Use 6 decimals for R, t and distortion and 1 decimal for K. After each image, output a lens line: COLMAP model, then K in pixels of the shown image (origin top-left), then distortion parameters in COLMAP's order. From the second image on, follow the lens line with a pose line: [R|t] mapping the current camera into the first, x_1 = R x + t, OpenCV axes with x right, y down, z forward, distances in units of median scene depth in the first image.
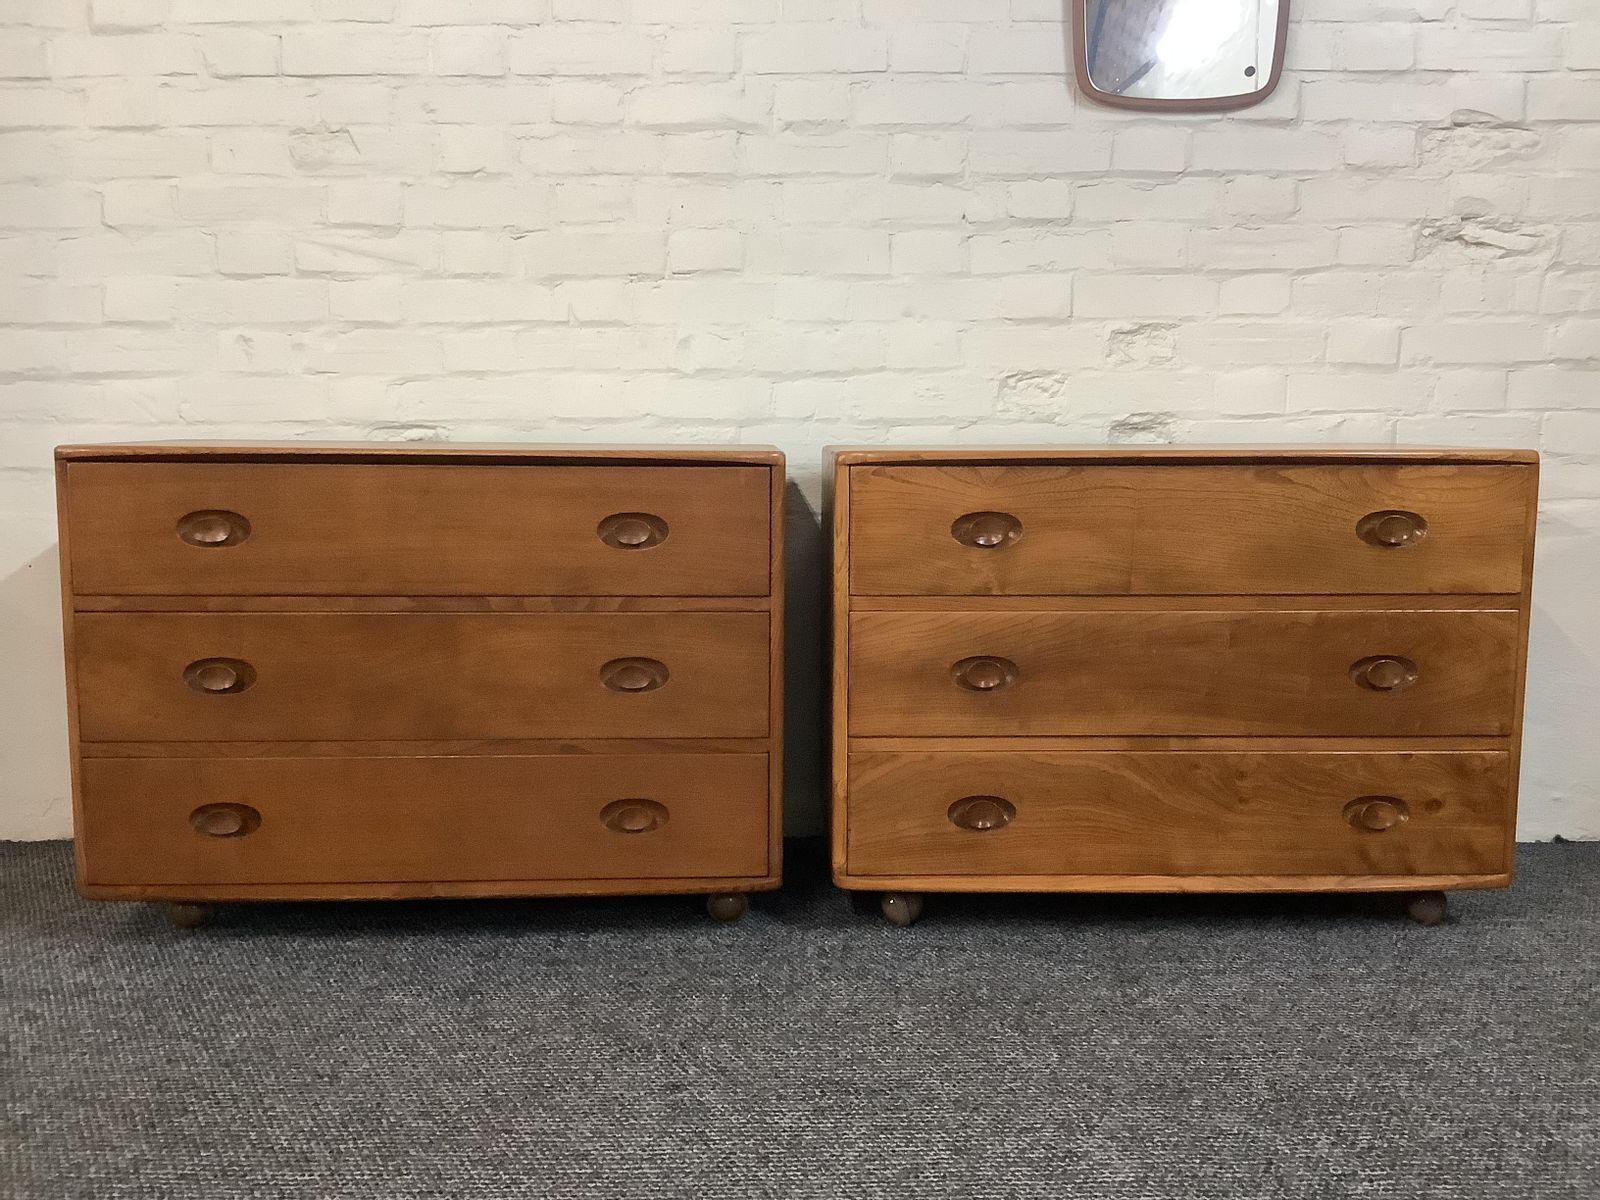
lens RADIAL K [[1440.2, 0, 800.0], [0, 1440.2, 600.0], [0, 0, 1]] dist [0.123427, -0.261357]
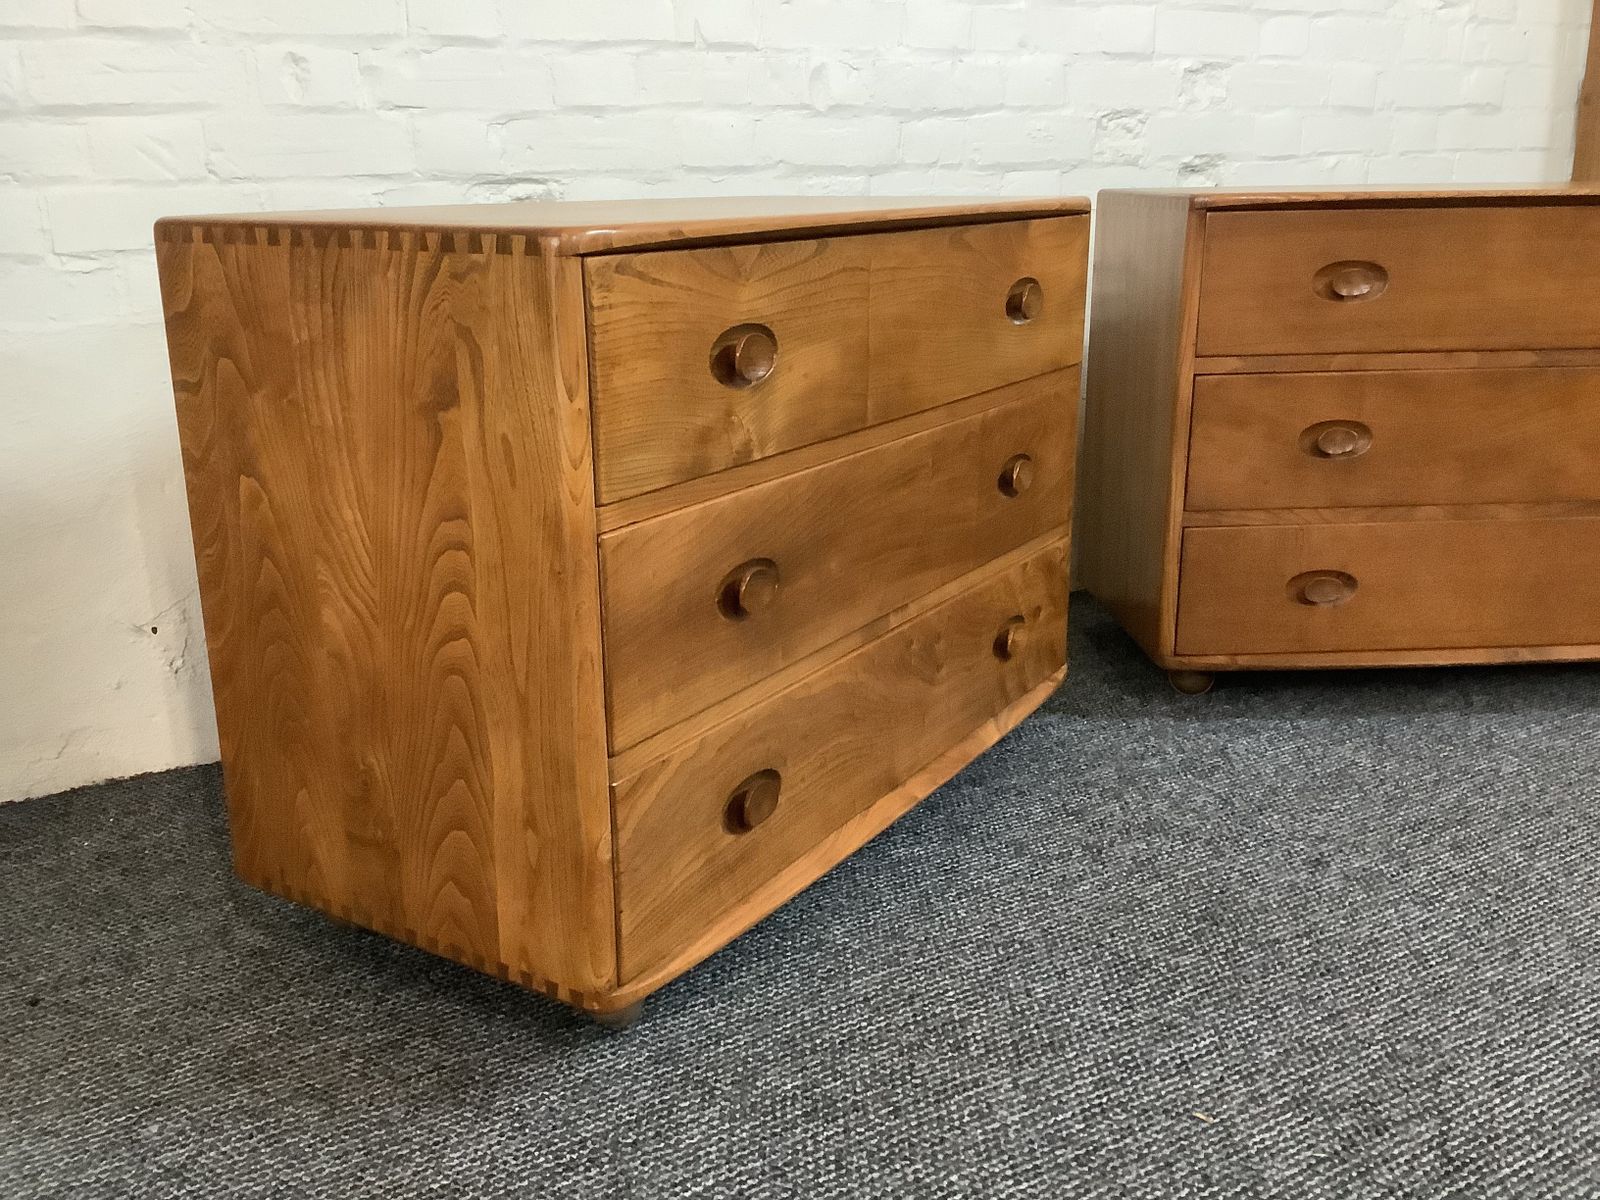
lens RADIAL K [[1448.4, 0, 800.0], [0, 1448.4, 600.0], [0, 0, 1]] dist [0.093819, -0.188986]
pose [[0.867383, -0.151407, 0.474050, -0.549848], [0.076252, 0.981780, 0.174050, -0.023790], [-0.491765, -0.114820, 0.863124, 0.227686]]
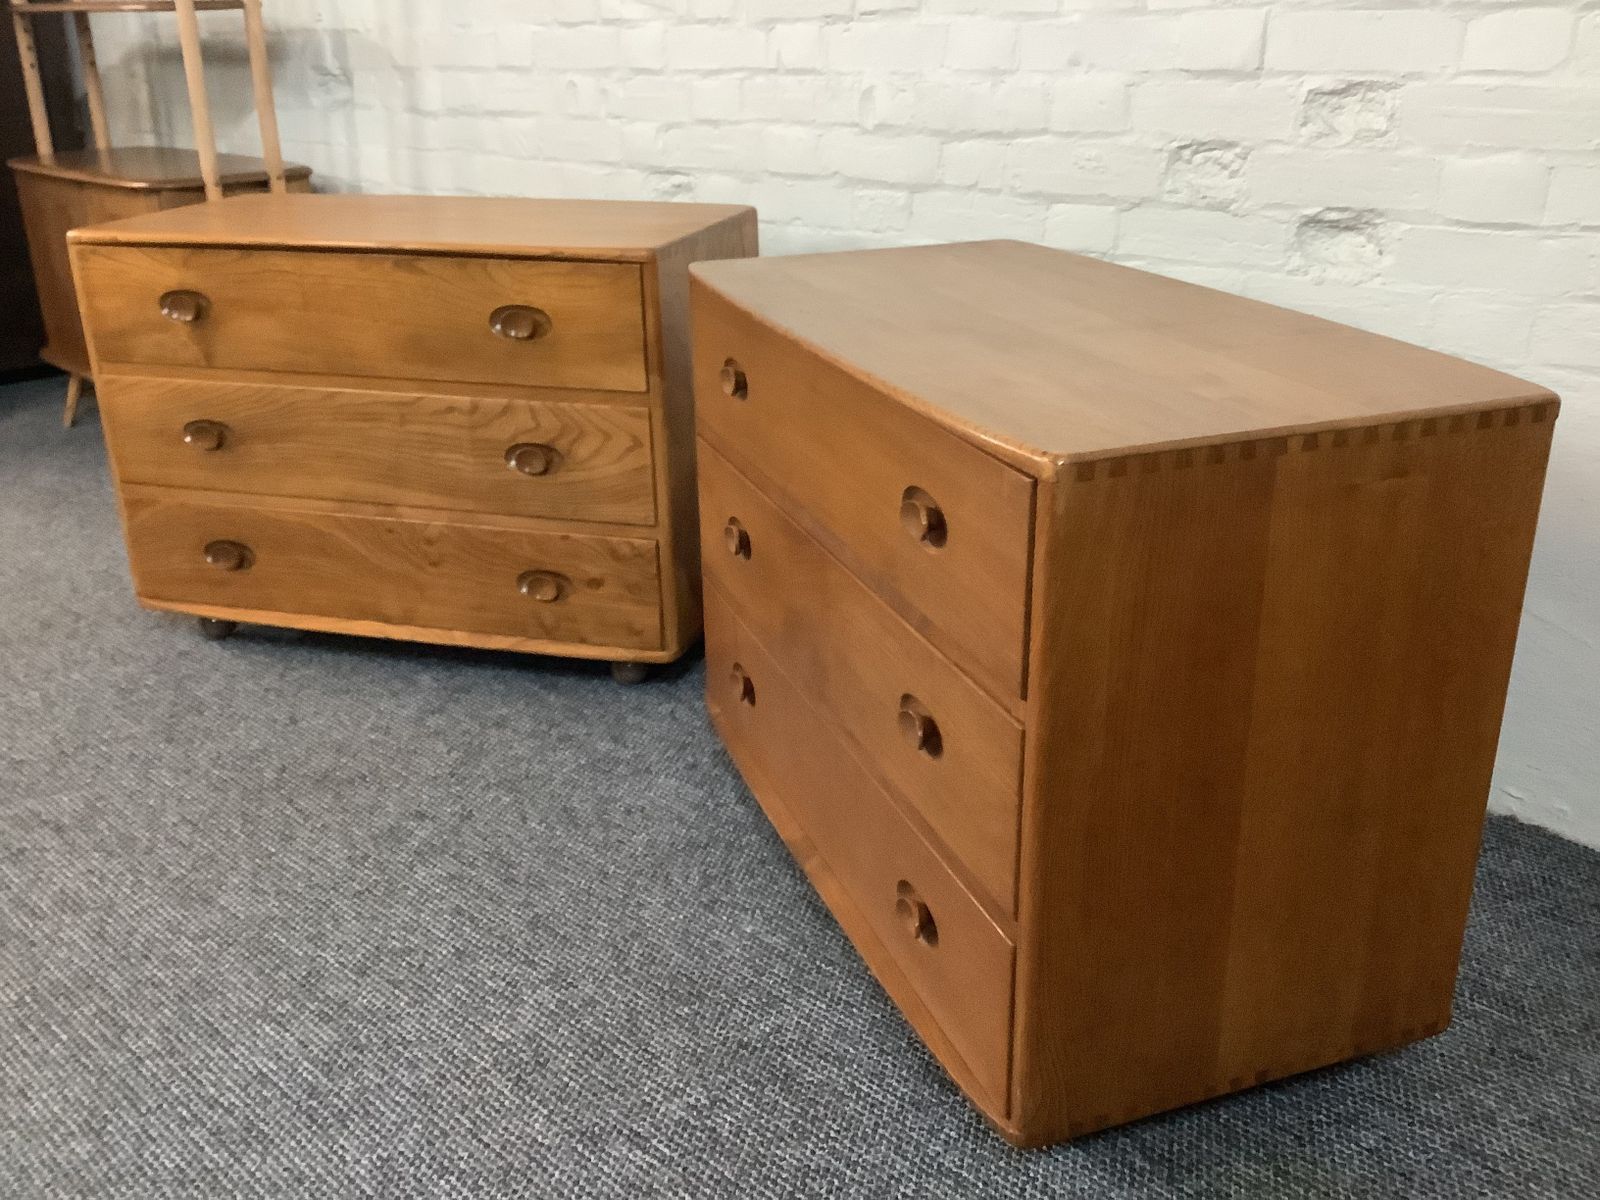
lens RADIAL K [[1455.2, 0, 805.1], [0, 1455.2, 599.1], [0, 0, 1]] dist [0.115512, -0.243486]
pose [[0.719531, 0.246514, -0.649235, 0.587035], [-0.072582, 0.956452, 0.282723, -0.133507], [0.690657, -0.156305, 0.706089, 0.261940]]
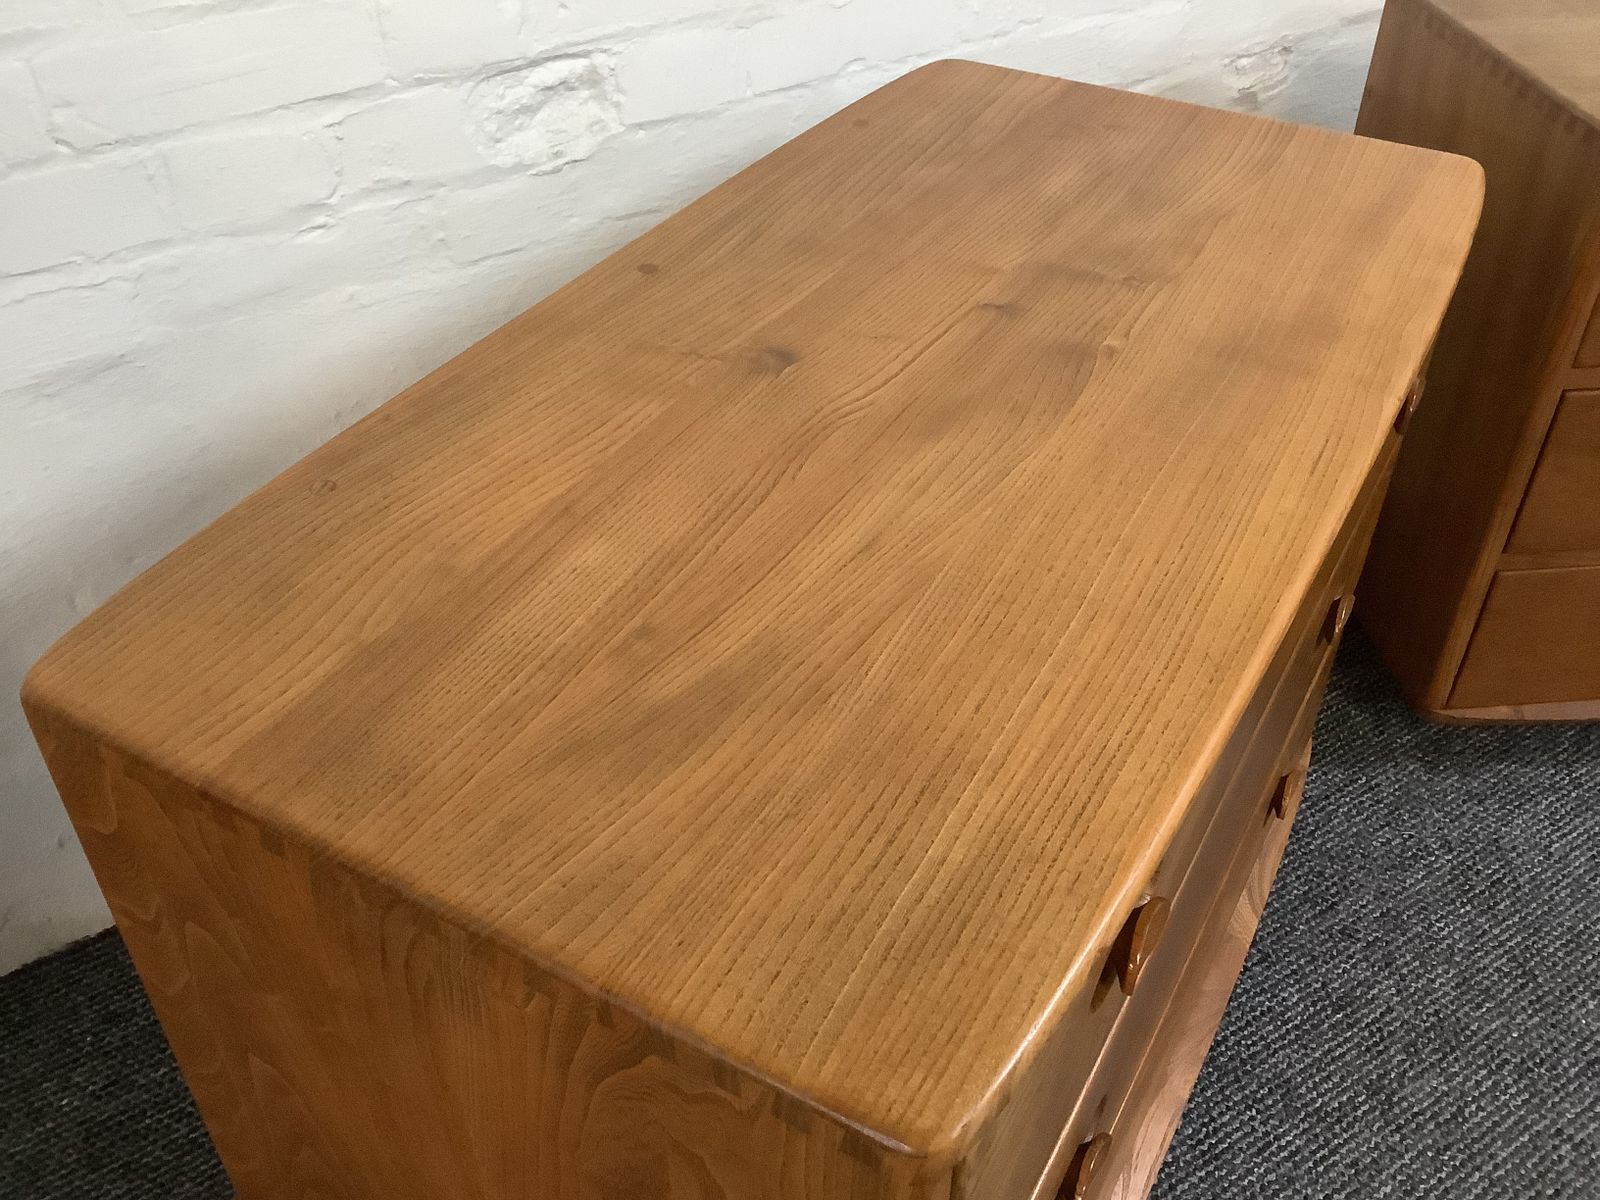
lens RADIAL K [[1448.4, 0, 800.0], [0, 1448.4, 600.0], [0, 0, 1]] dist [0.093819, -0.188986]
pose [[0.844644, -0.334682, 0.417810, -0.468915], [0.068860, 0.841915, 0.535199, -0.227757], [-0.530881, -0.423282, 0.734164, 0.524911]]
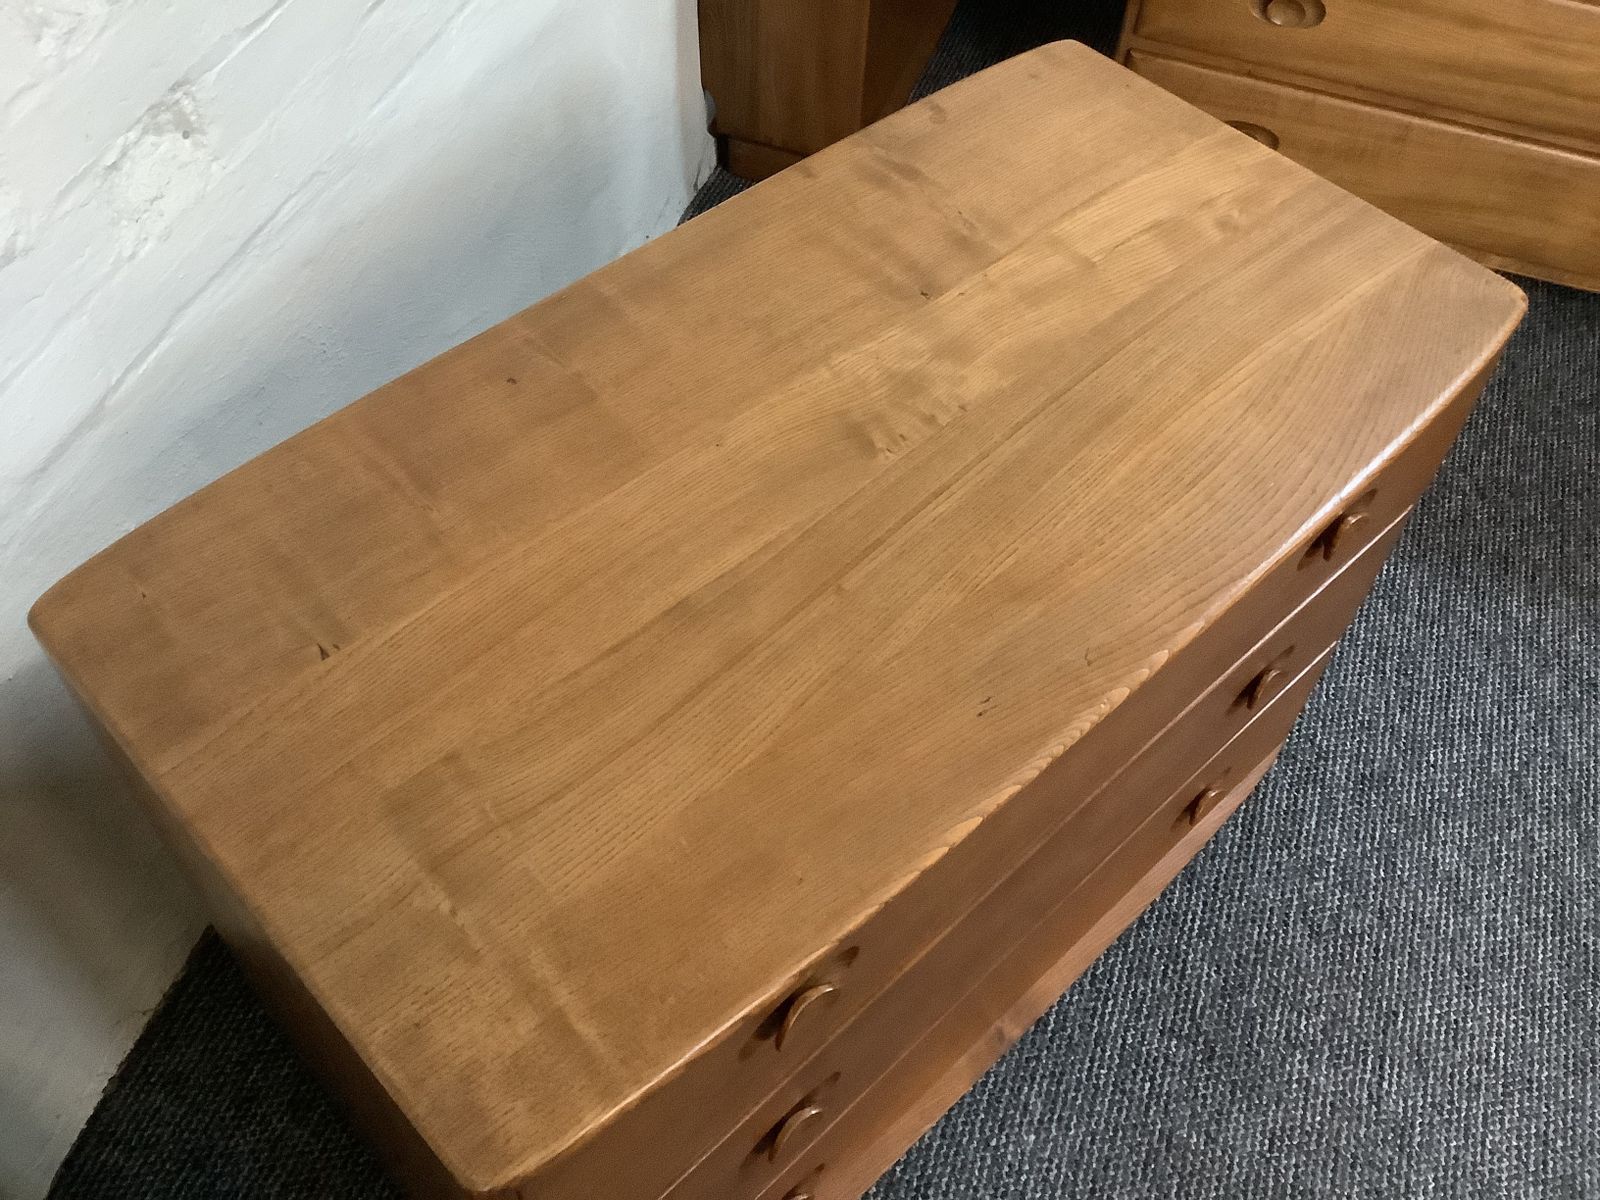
lens RADIAL K [[1448.4, 0, 800.0], [0, 1448.4, 600.0], [0, 0, 1]] dist [0.093819, -0.188986]
pose [[0.345968, -0.731689, 0.587314, -0.057598], [0.080046, 0.646705, 0.758528, -0.357462], [-0.934826, -0.215415, 0.282308, 0.679022]]
